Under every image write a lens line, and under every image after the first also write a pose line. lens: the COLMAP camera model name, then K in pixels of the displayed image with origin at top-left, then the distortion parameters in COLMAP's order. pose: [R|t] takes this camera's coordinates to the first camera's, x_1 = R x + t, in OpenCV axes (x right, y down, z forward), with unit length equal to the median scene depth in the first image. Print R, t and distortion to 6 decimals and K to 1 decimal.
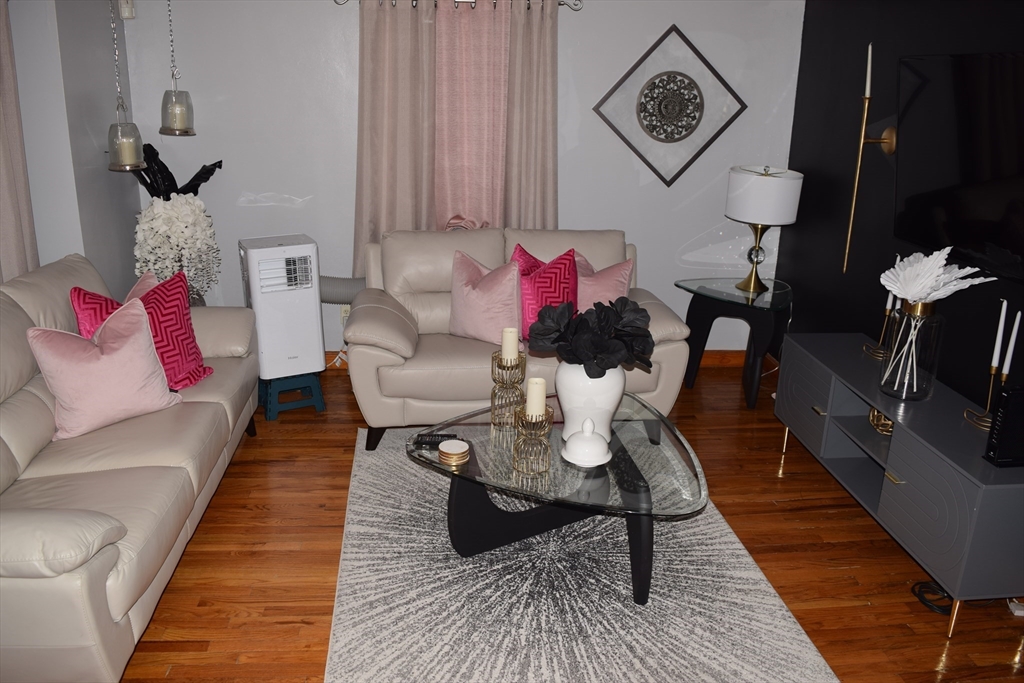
lens RADIAL K [[787.3, 0, 511.6], [0, 787.3, 342.1], [0, 0, 1]] dist [-0.094863, 0.022323]
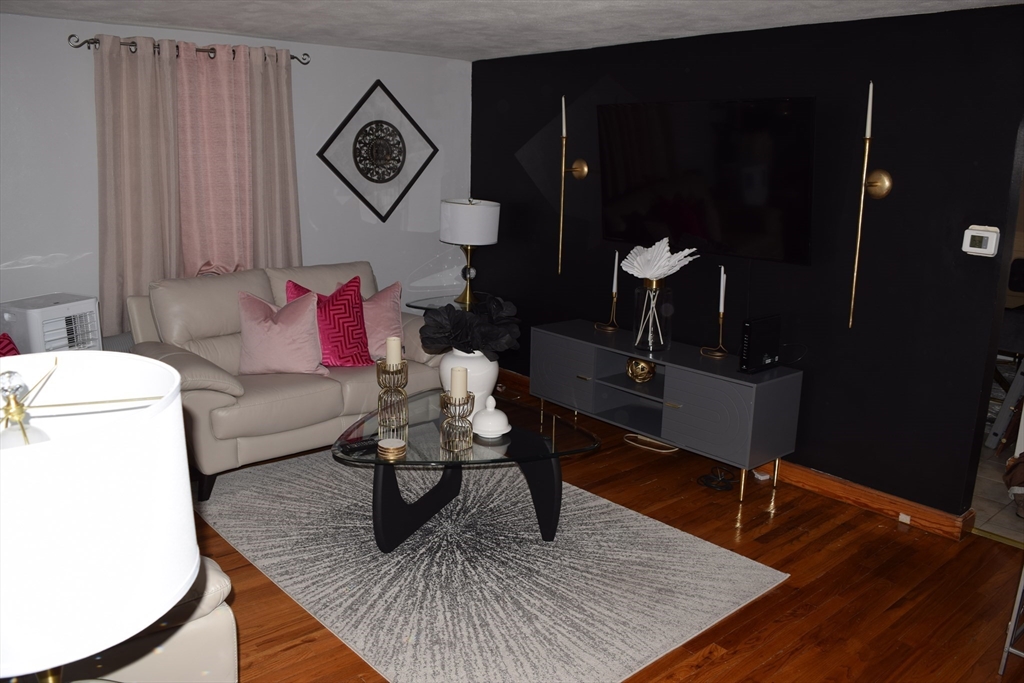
lens RADIAL K [[787.3, 0, 485.6], [0, 787.3, 349.4], [0, 0, 1]] dist [-0.094863, 0.022323]
pose [[0.828977, -0.139299, 0.541658, -0.353177], [0.177084, 0.984032, -0.017951, 0.030630], [-0.530508, 0.110800, 0.840407, -0.004416]]
